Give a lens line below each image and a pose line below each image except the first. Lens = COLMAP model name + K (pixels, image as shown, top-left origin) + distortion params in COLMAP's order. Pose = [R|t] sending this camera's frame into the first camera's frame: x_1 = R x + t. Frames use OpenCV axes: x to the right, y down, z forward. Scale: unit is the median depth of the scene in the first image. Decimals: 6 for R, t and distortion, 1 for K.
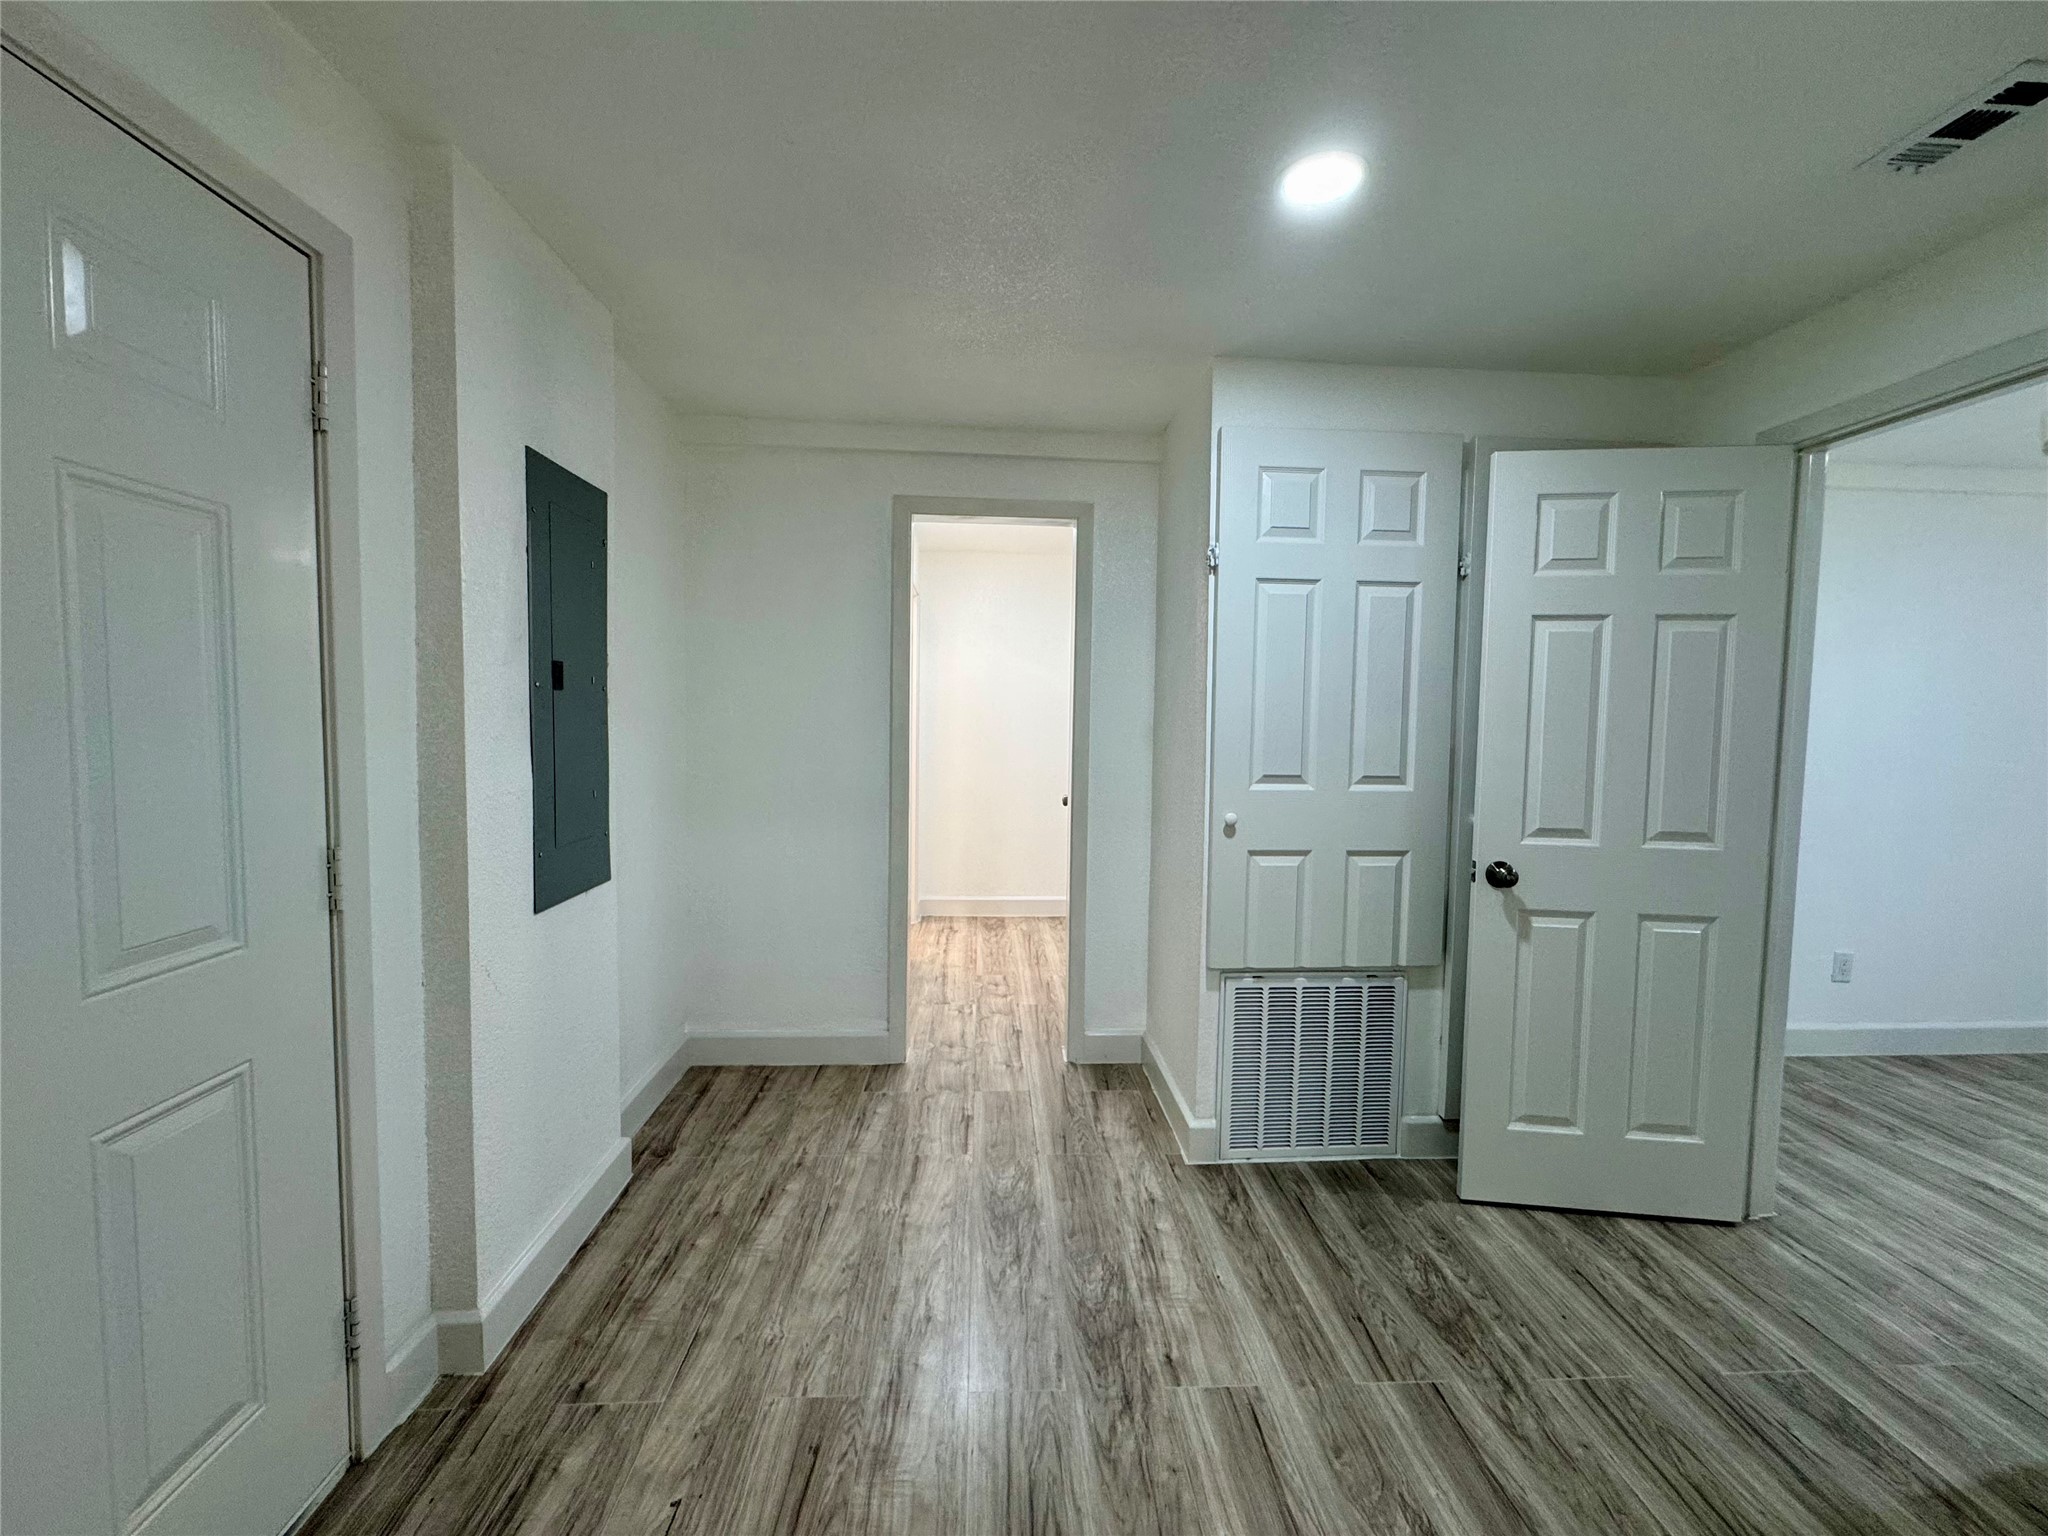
lens RADIAL K [[819.6, 0, 1027.3], [0, 819.6, 762.1], [0, 0, 1]] dist [-0.000255, -0.000384]
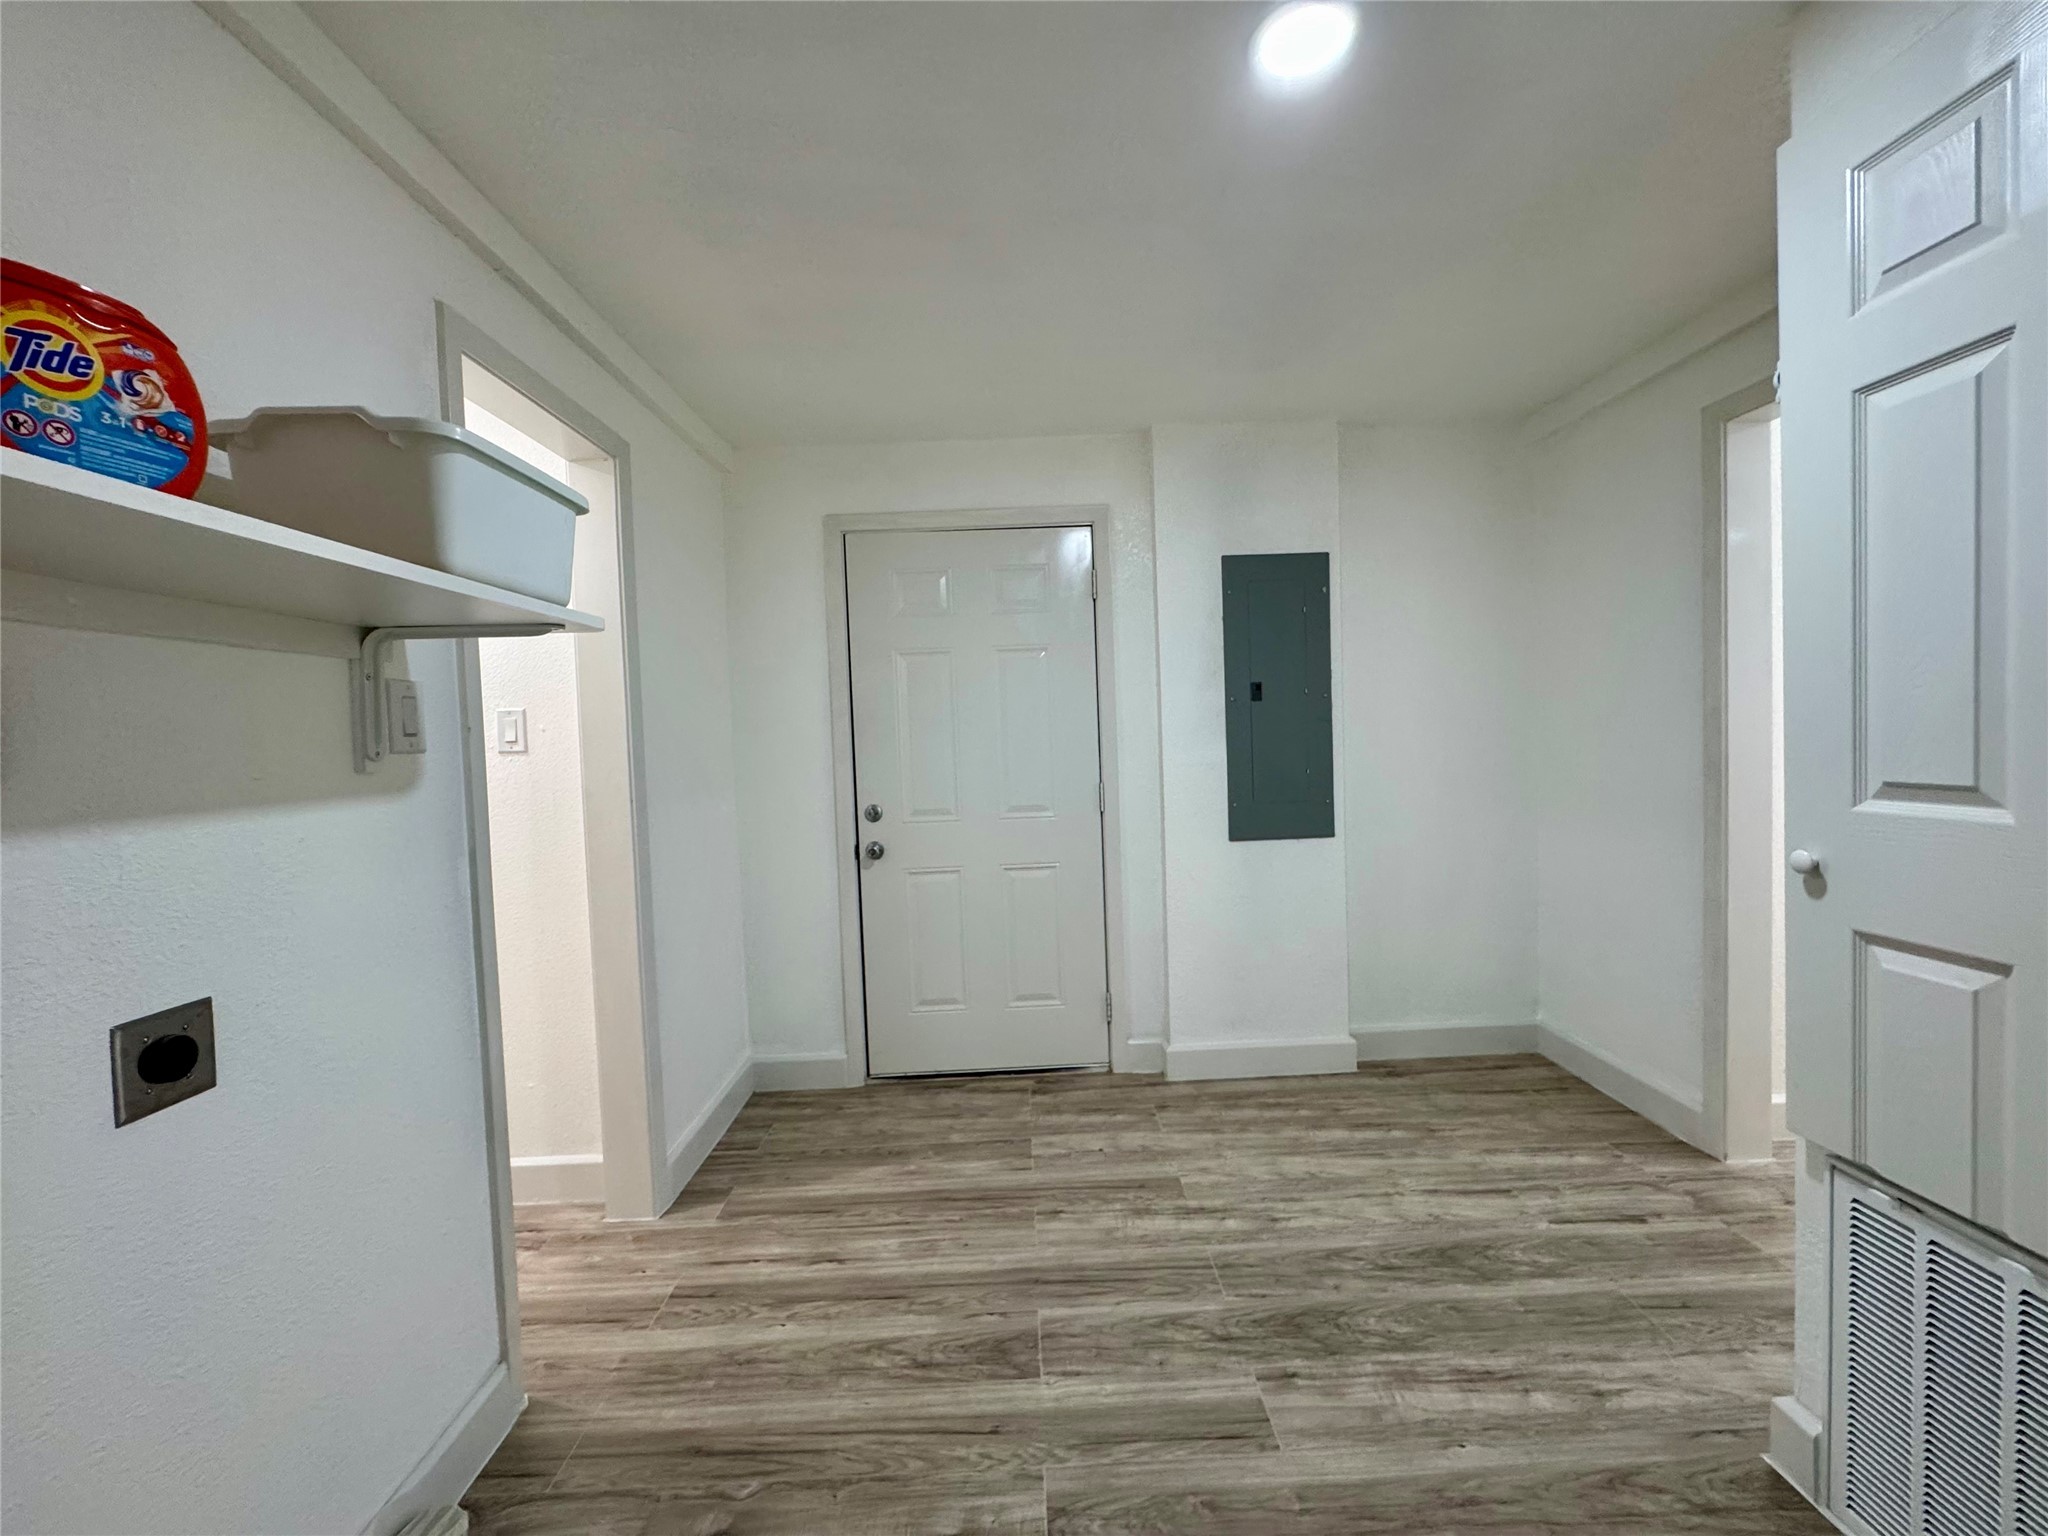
lens RADIAL K [[819.6, 0, 1027.3], [0, 819.6, 762.1], [0, 0, 1]] dist [-0.000255, -0.000384]
pose [[-0.039768, 0.018929, -0.999030, 1.036219], [-0.020143, 0.999602, 0.019742, 0.005438], [0.999006, 0.020909, -0.039371, 0.663535]]
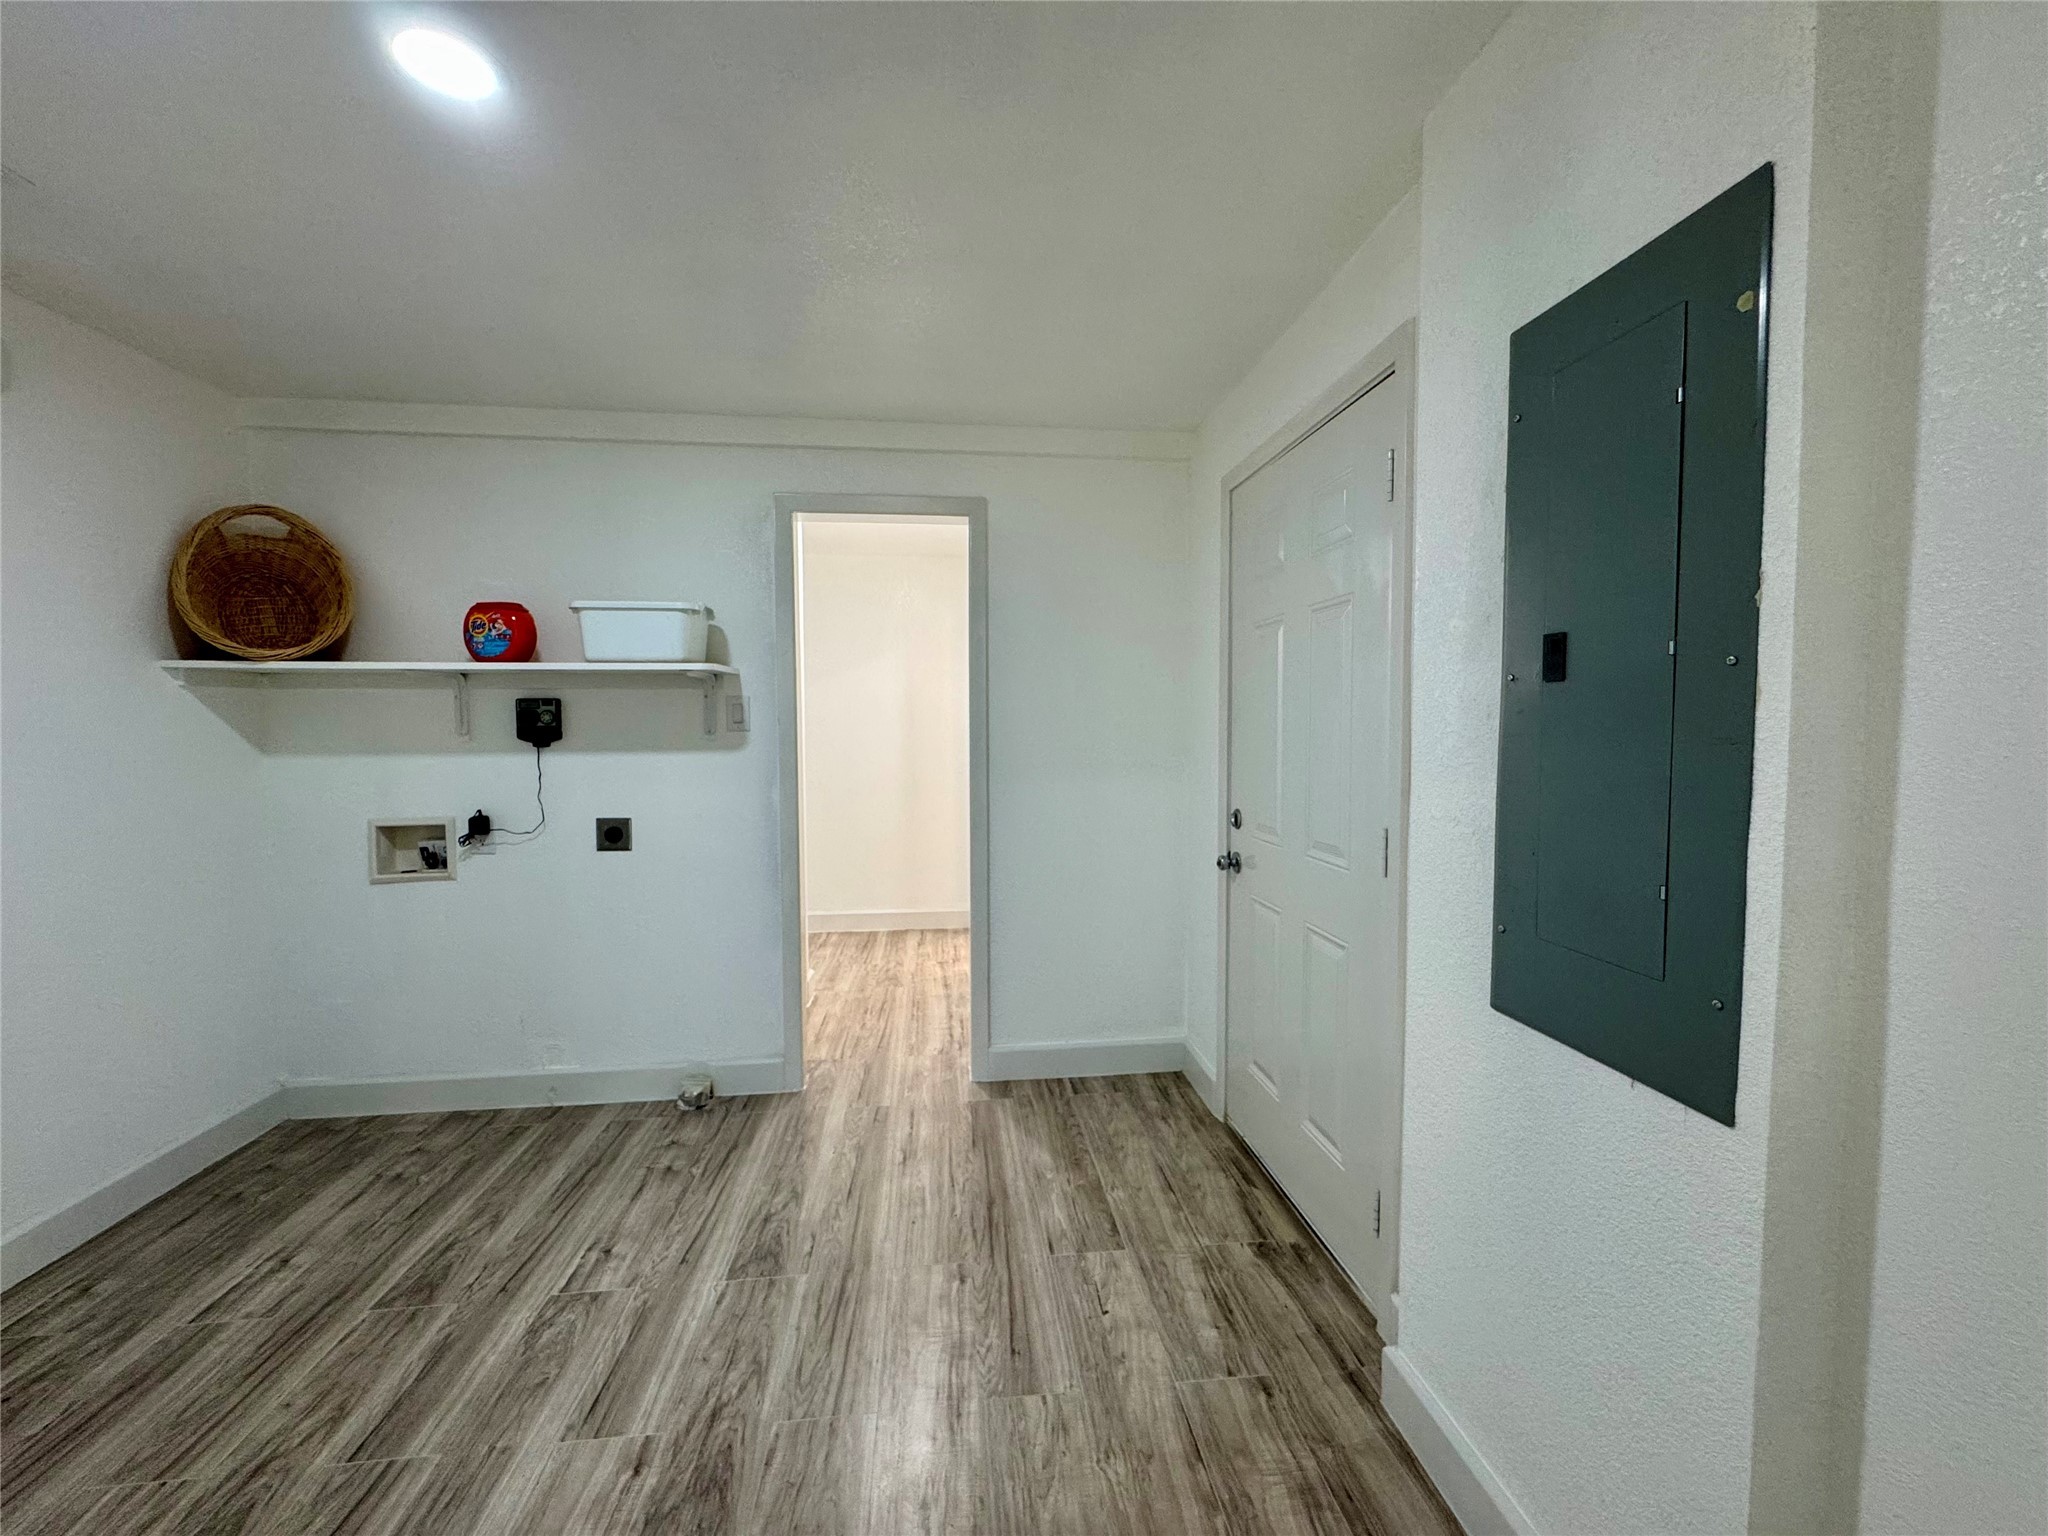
lens RADIAL K [[819.6, 0, 1027.3], [0, 819.6, 762.1], [0, 0, 1]] dist [-0.000255, -0.000384]
pose [[-0.998257, -0.009765, -0.058198, -0.161638], [-0.015792, 0.994449, 0.104031, -0.089724], [0.056859, 0.104769, -0.992870, 1.657158]]
